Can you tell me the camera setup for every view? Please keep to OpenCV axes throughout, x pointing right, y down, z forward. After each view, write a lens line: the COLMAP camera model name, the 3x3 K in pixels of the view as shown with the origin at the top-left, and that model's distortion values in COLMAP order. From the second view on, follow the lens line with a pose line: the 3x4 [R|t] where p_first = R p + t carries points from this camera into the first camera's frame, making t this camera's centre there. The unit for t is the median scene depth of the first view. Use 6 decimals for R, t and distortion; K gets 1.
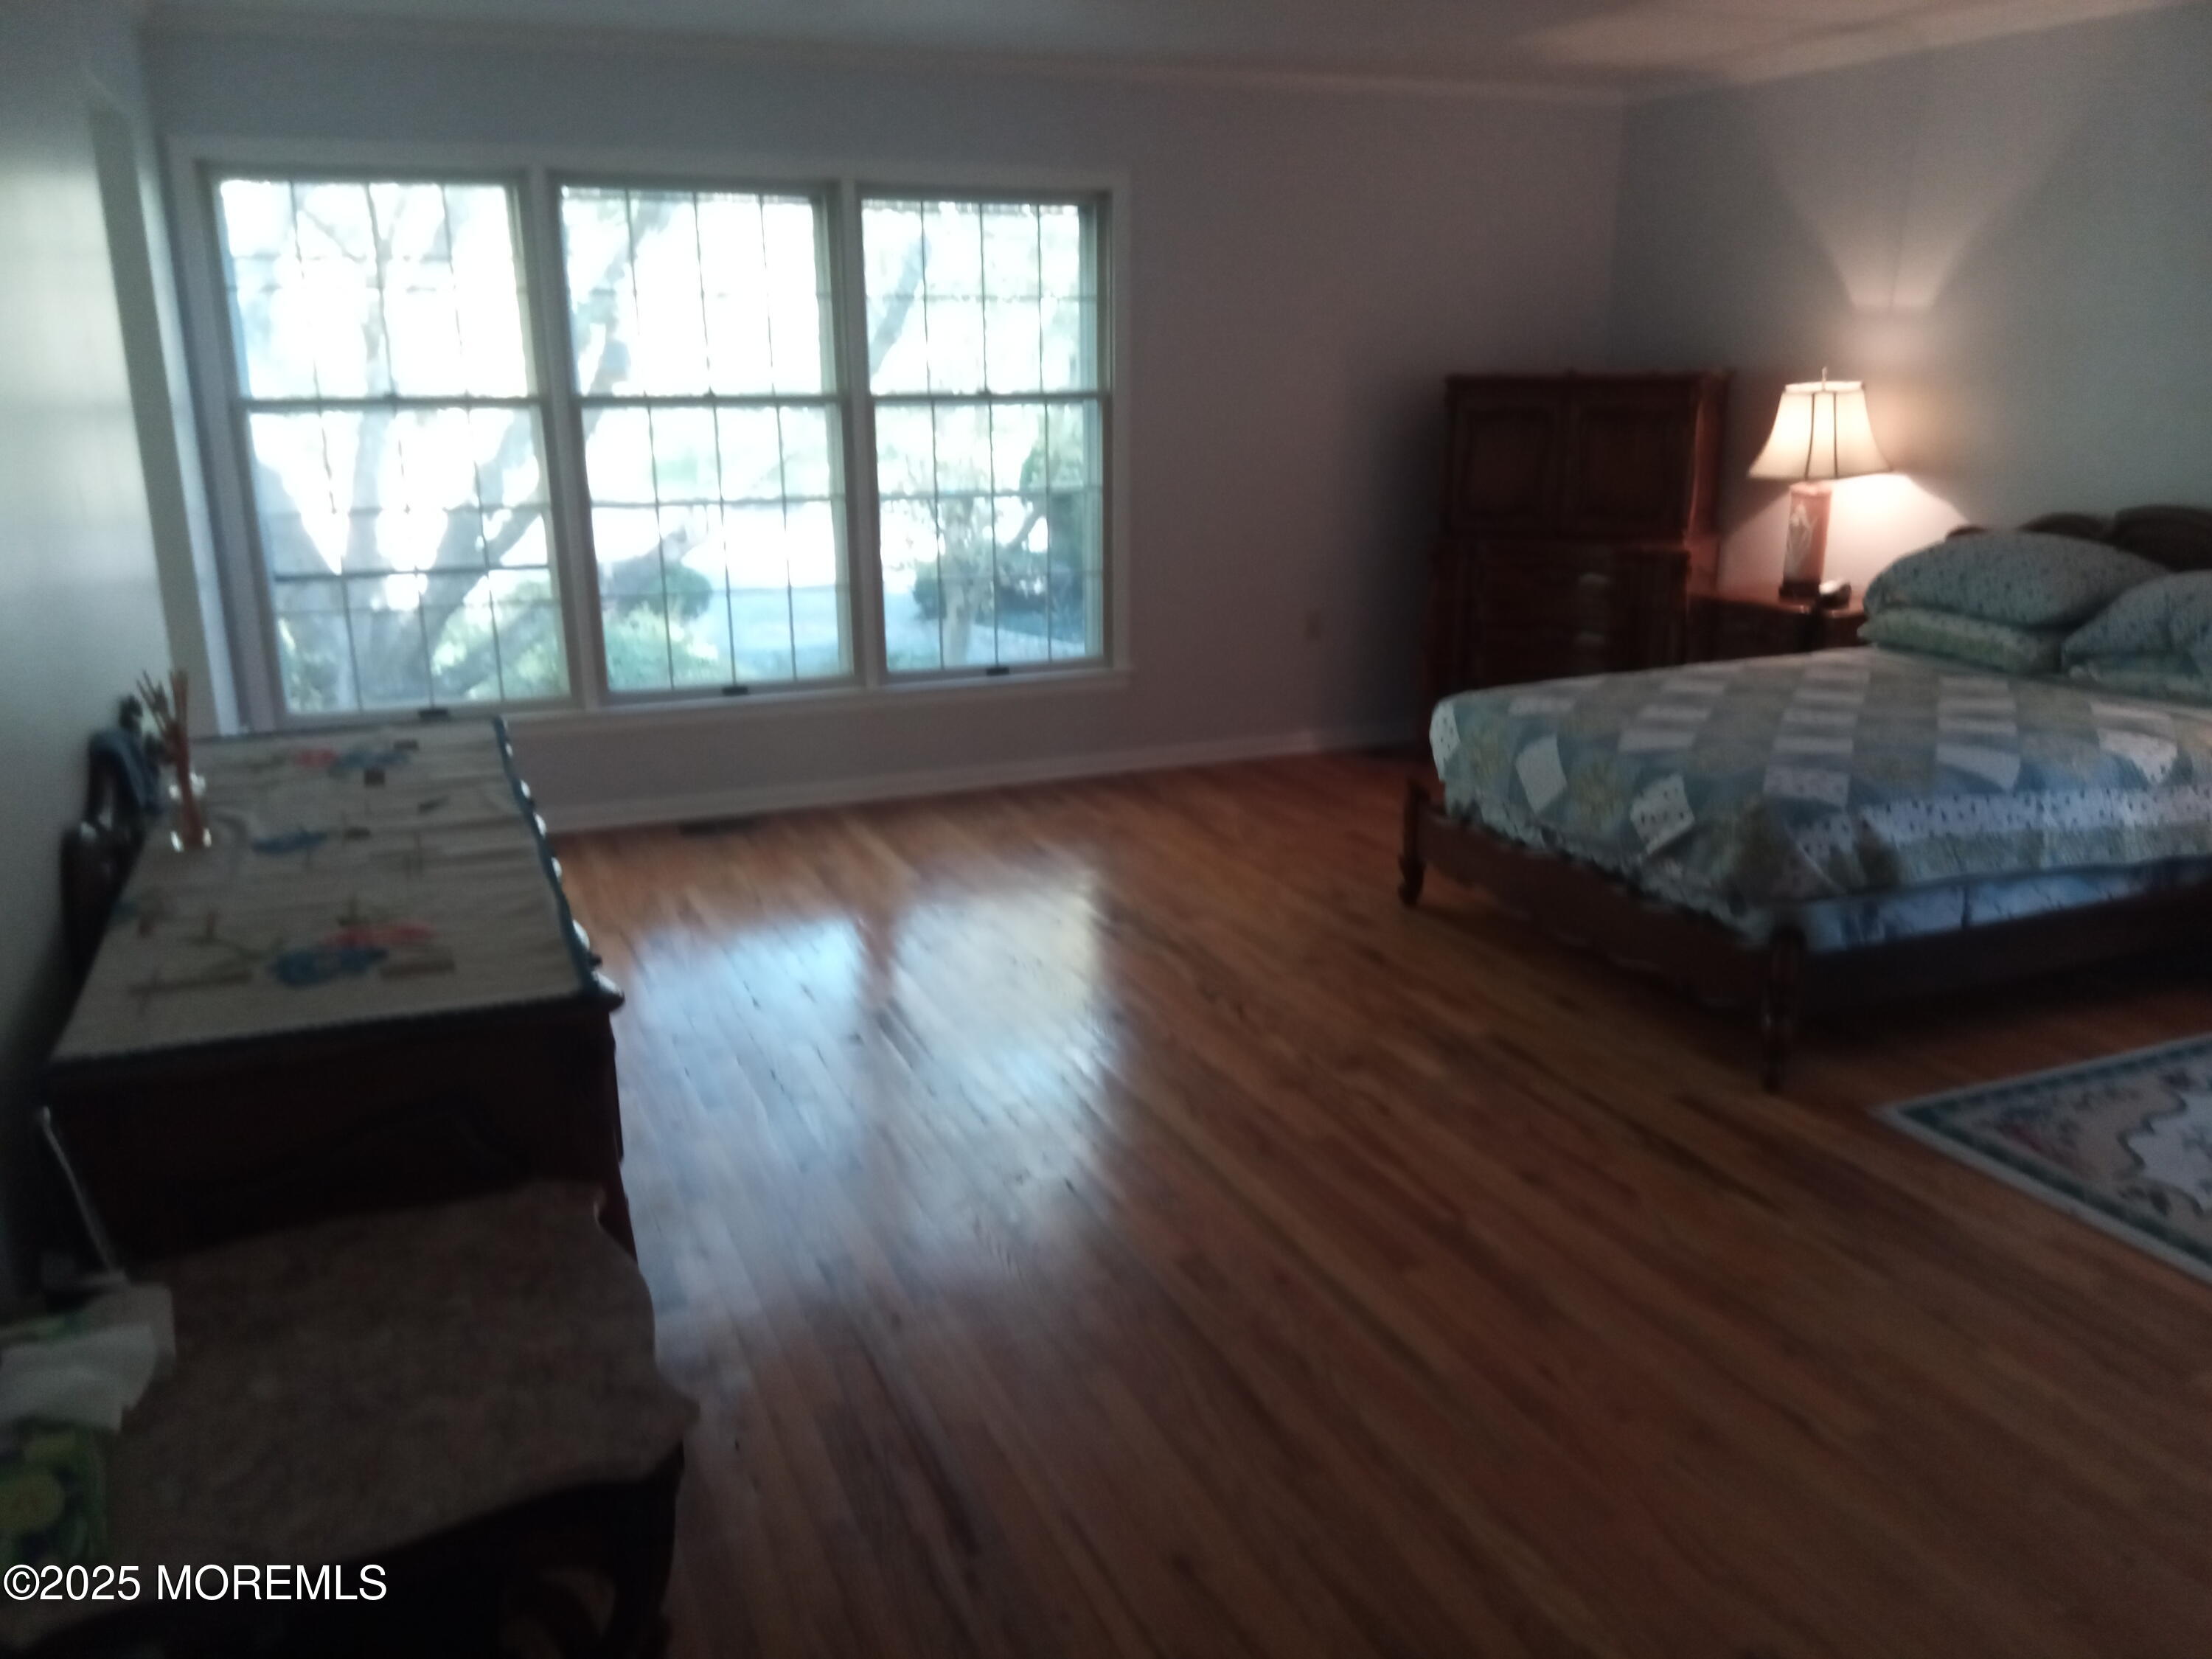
lens RADIAL K [[1705.9, 0, 1106.0], [0, 1705.9, 829.5], [0, 0, 1]] dist [0.012192, -0.004940]
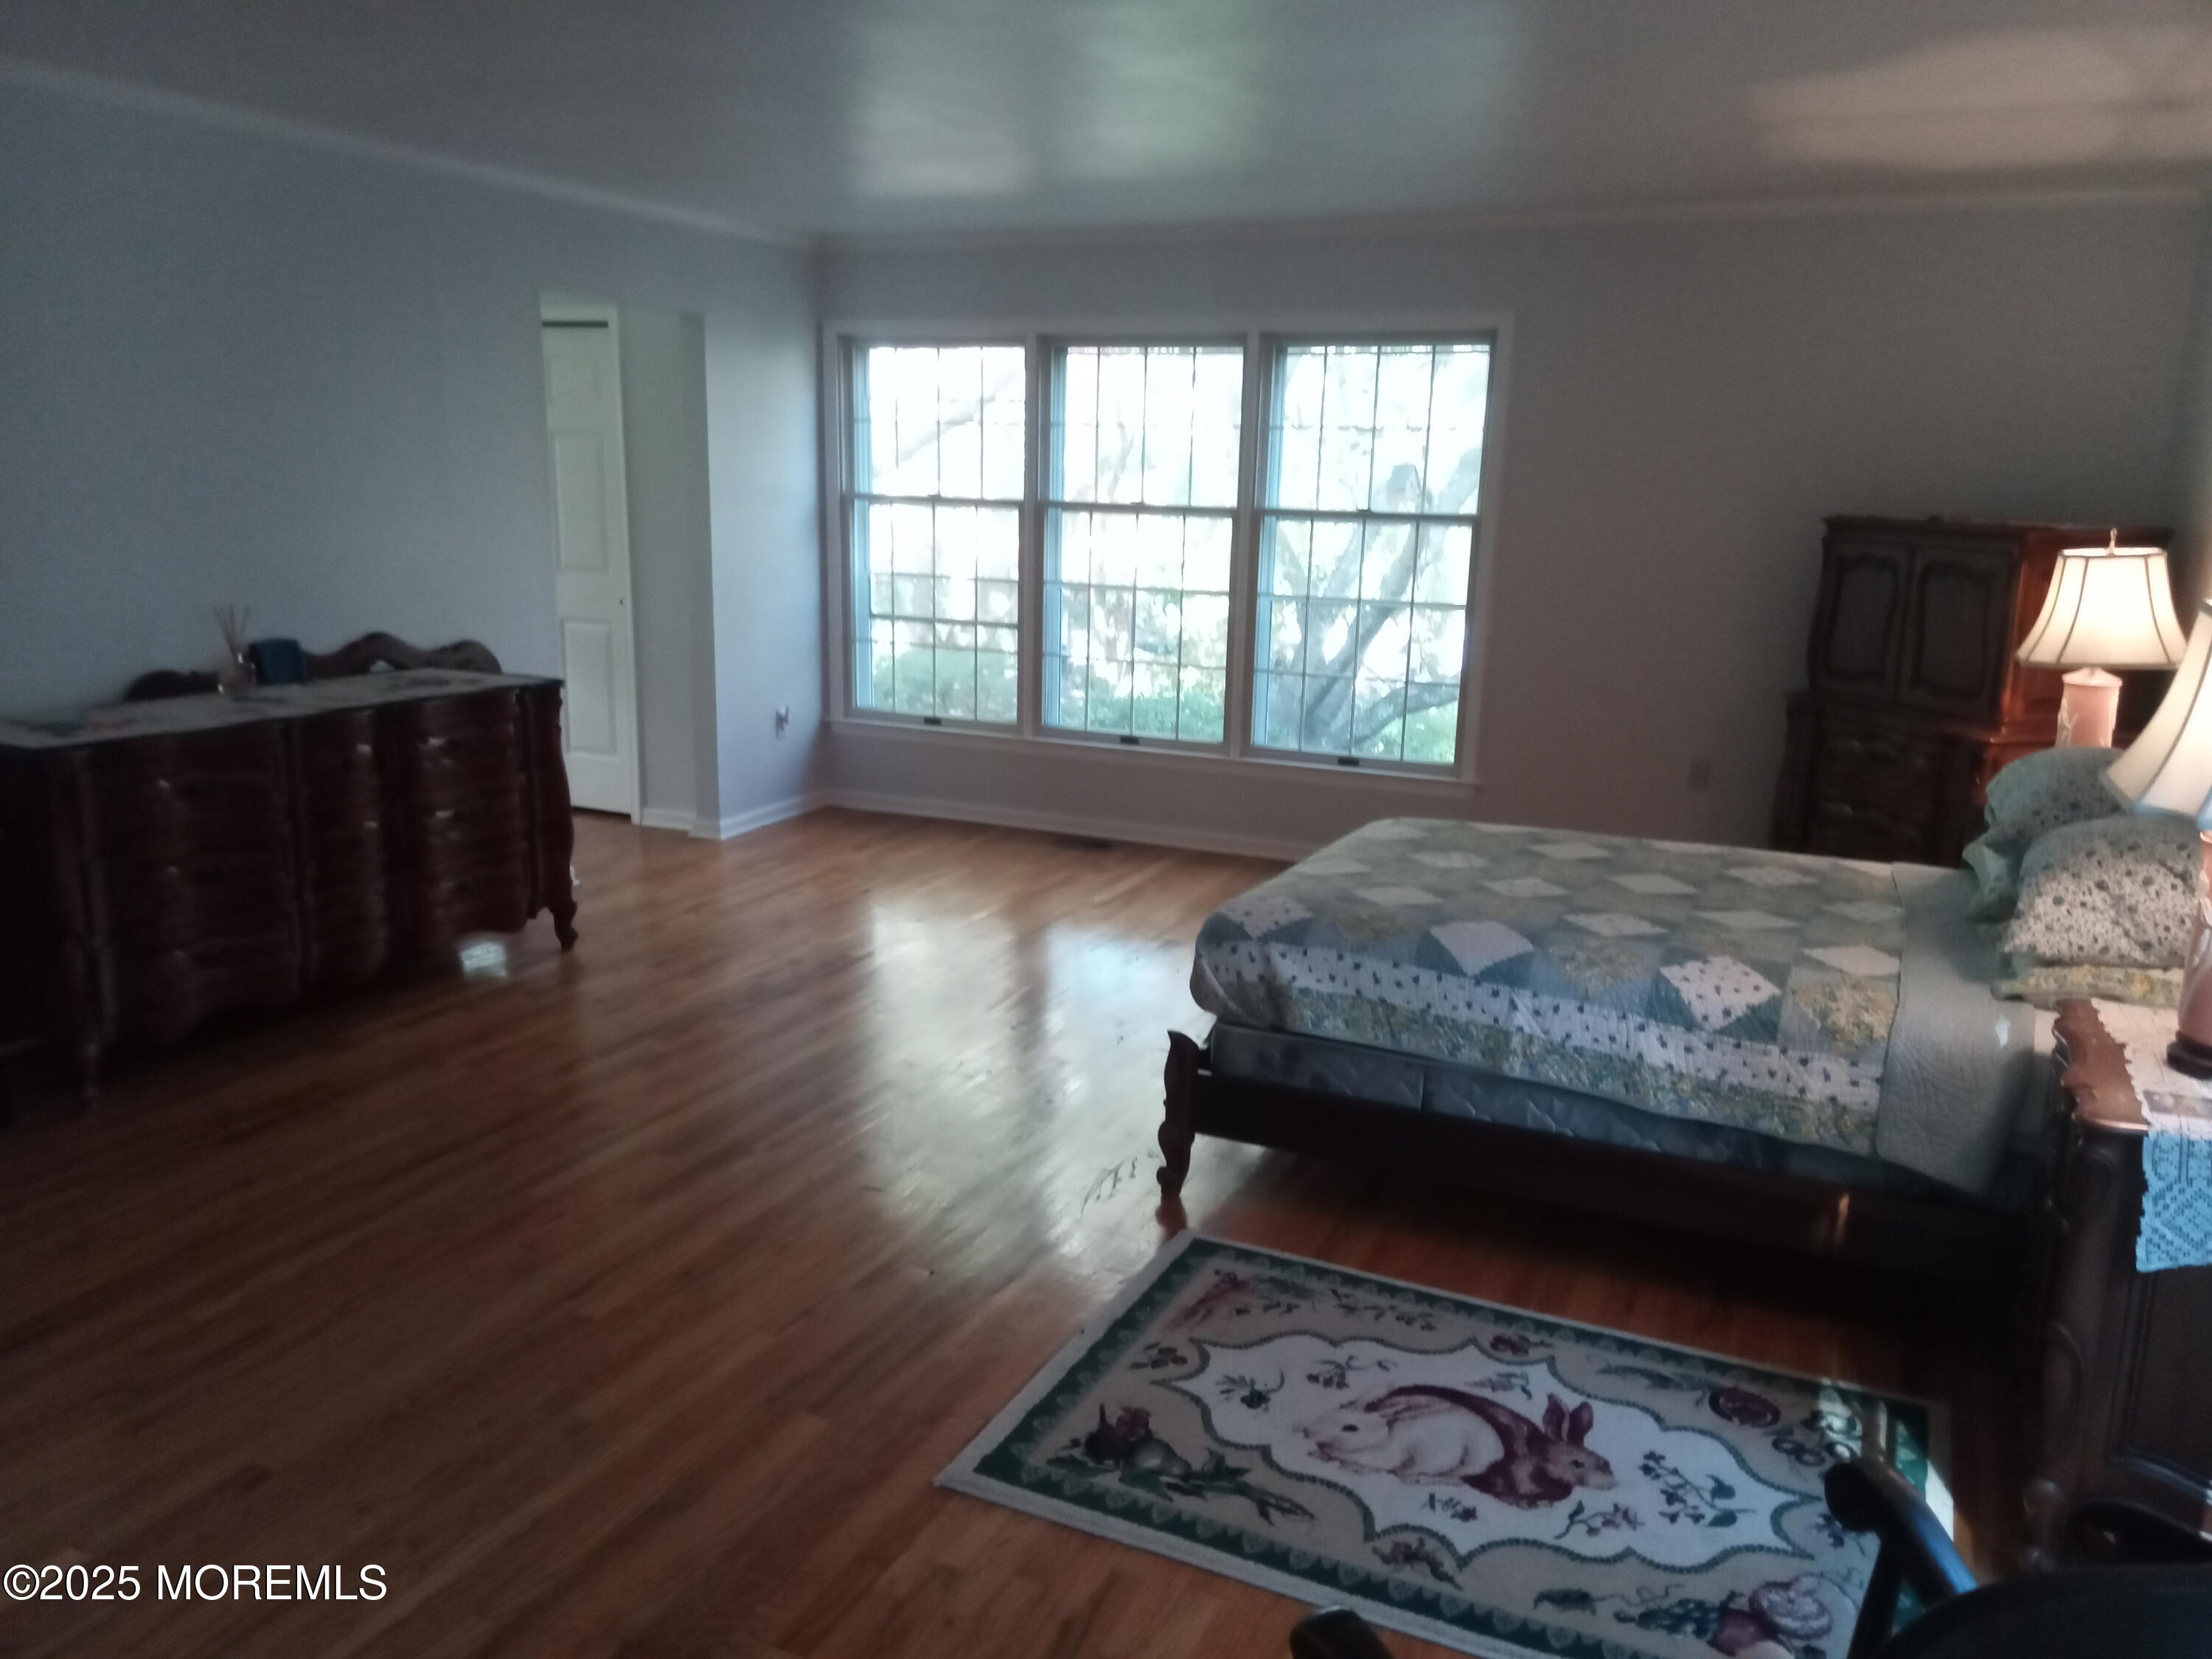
lens RADIAL K [[1599.3, 0, 1100.2], [0, 1599.3, 920.6], [0, 0, 1]] dist [0.006955, 0.001849]
pose [[0.666399, 0.220180, -0.712343, 0.833649], [-0.225484, 0.970179, 0.088935, -0.068214], [0.710682, 0.101356, 0.696174, 0.229942]]
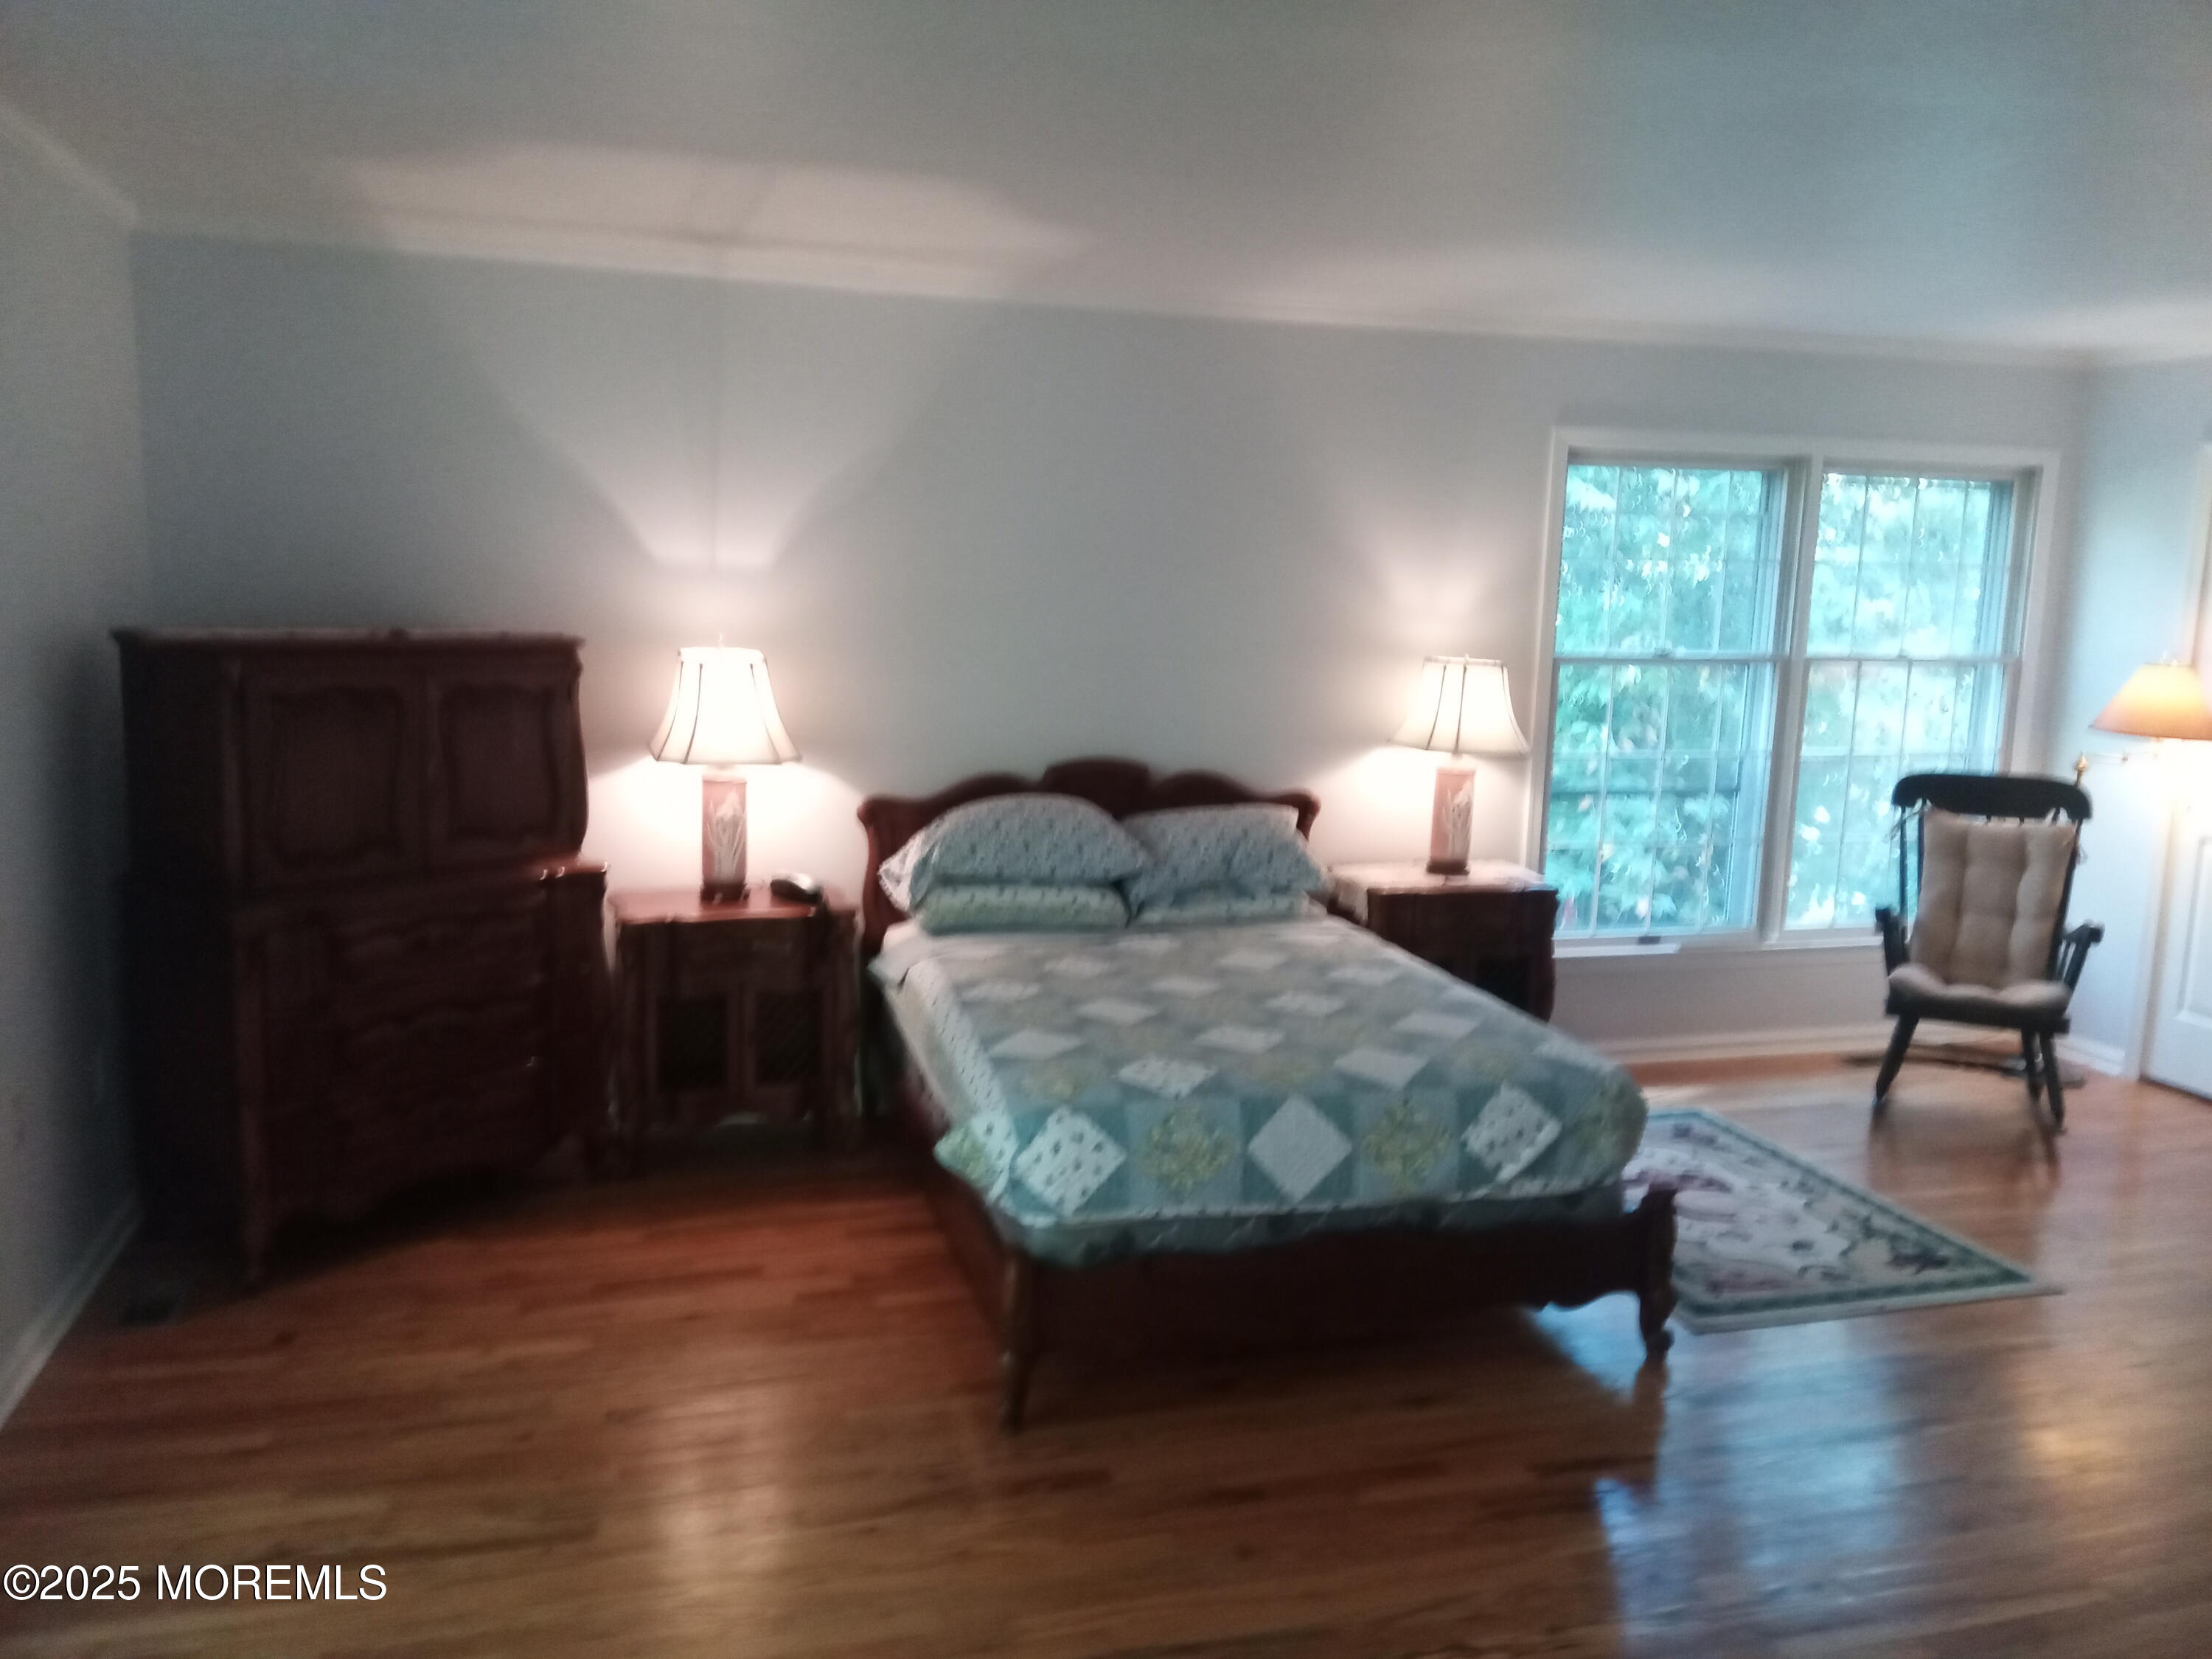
lens RADIAL K [[1705.9, 0, 1106.0], [0, 1705.9, 829.5], [0, 0, 1]] dist [0.012192, -0.004940]
pose [[0.134941, -0.122421, 0.983262, -0.481370], [0.249730, 0.964506, 0.085813, -0.250609], [-0.958867, 0.233970, 0.160723, 0.880528]]
